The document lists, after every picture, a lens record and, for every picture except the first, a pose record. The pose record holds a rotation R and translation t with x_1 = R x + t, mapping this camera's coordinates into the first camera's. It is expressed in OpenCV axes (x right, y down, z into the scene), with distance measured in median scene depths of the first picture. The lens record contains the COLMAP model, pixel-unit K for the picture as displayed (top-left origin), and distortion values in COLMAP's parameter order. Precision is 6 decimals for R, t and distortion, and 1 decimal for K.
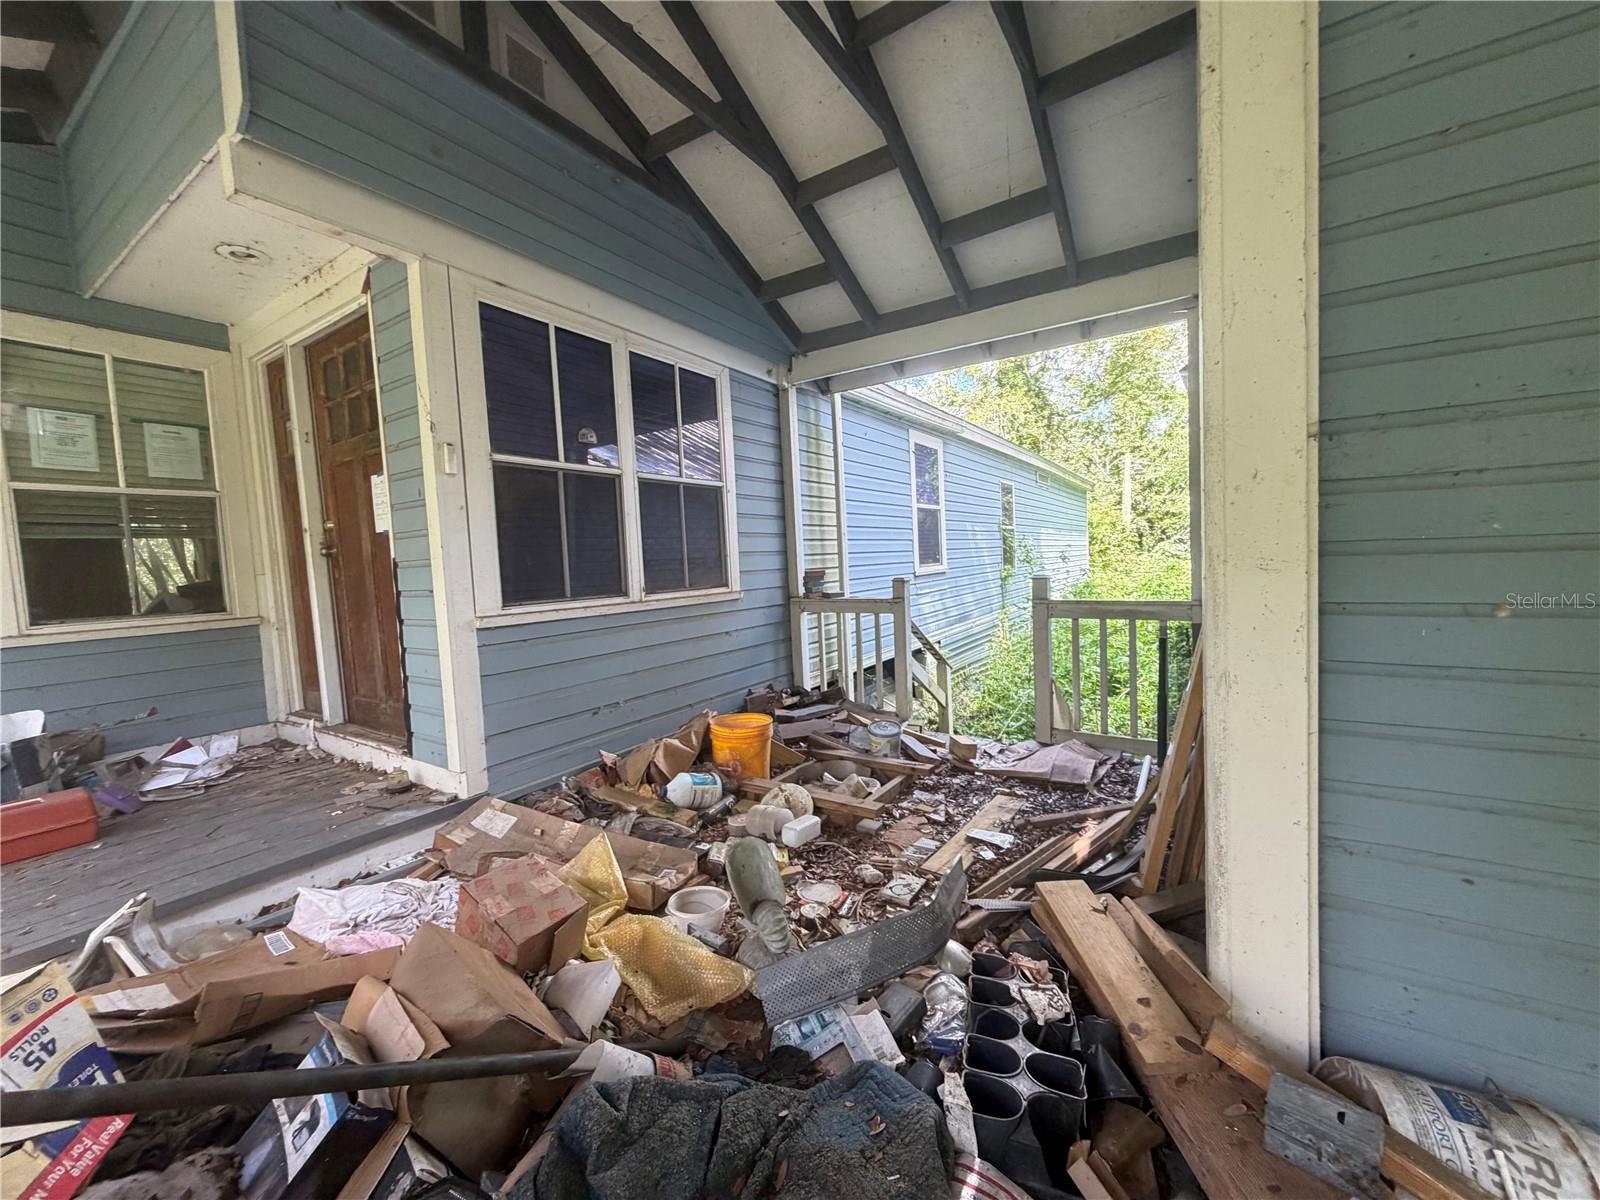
lens RADIAL K [[642.8, 0, 799.5], [0, 642.8, 598.4], [0, 0, 1]] dist [0.002104, 0.000066]
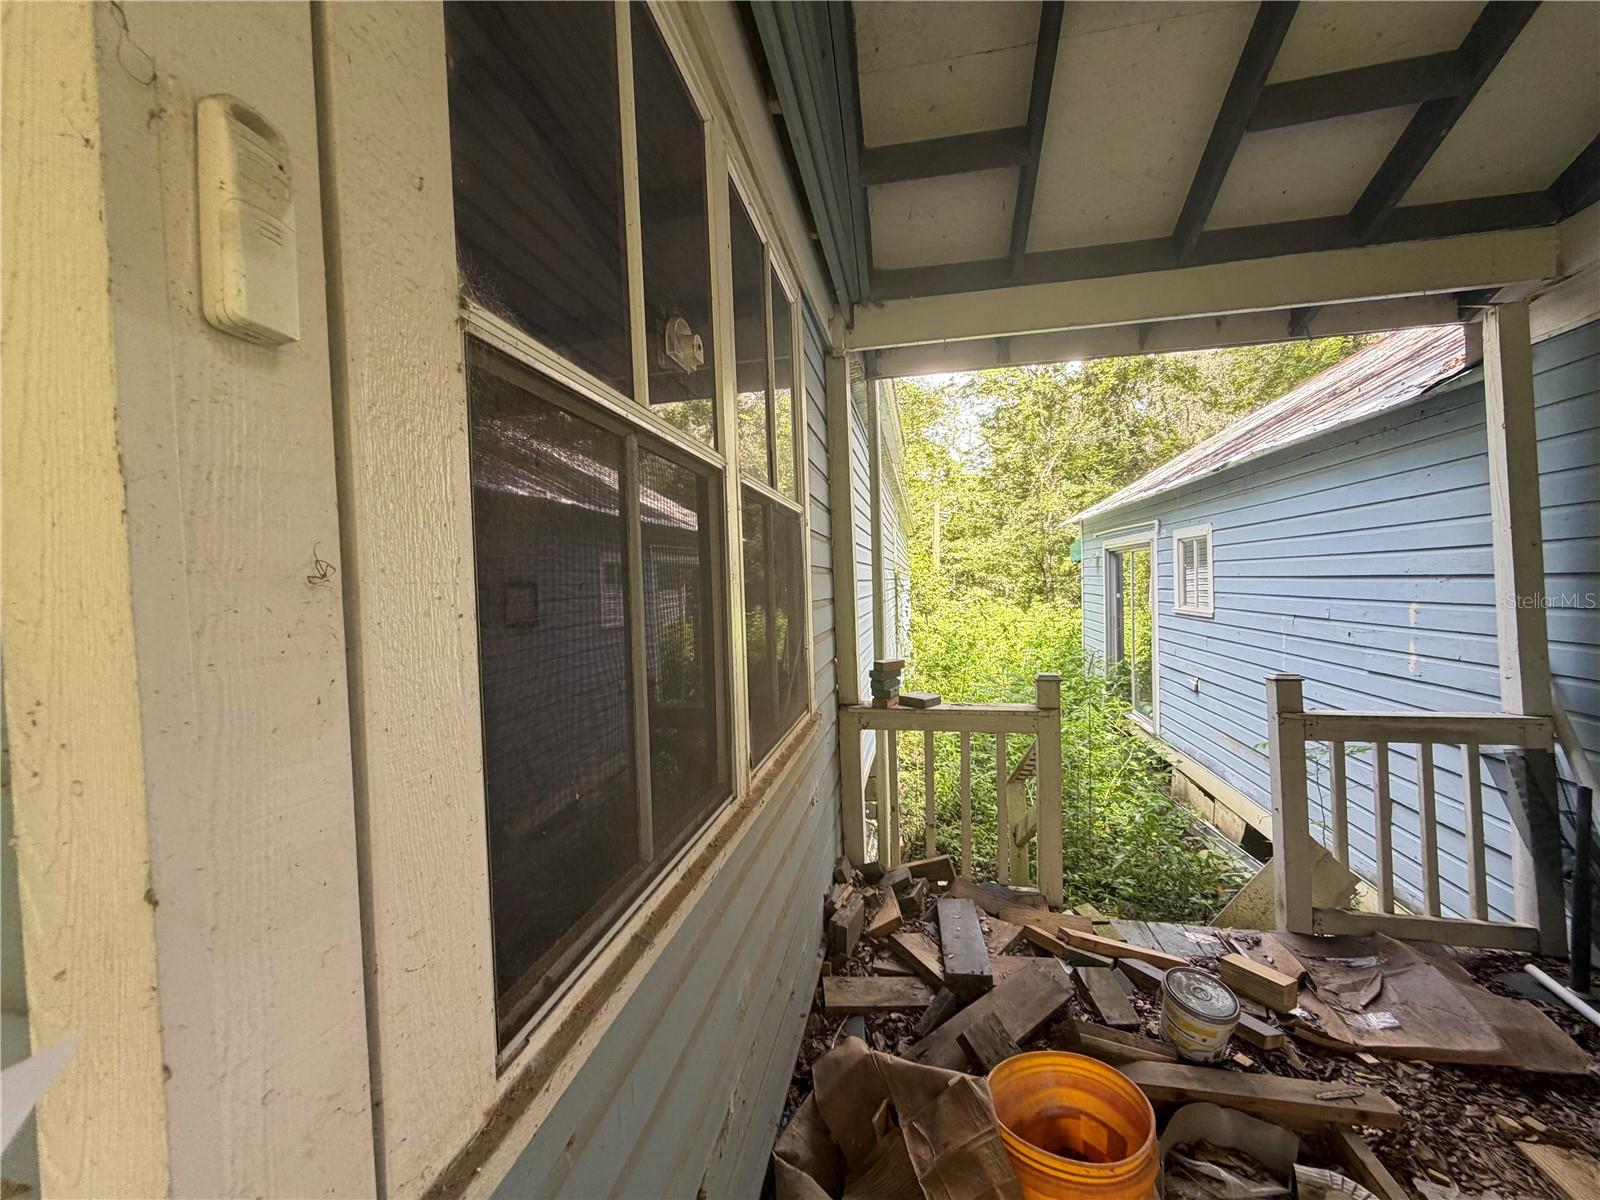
lens RADIAL K [[642.8, 0, 797.2], [0, 642.8, 598.5], [0, 0, 1]] dist [0.002104, 0.000066]
pose [[0.927638, 0.007693, 0.373401, -0.334925], [0.012103, 0.998644, -0.050642, -0.088368], [-0.373284, 0.051496, 0.926287, 0.574096]]
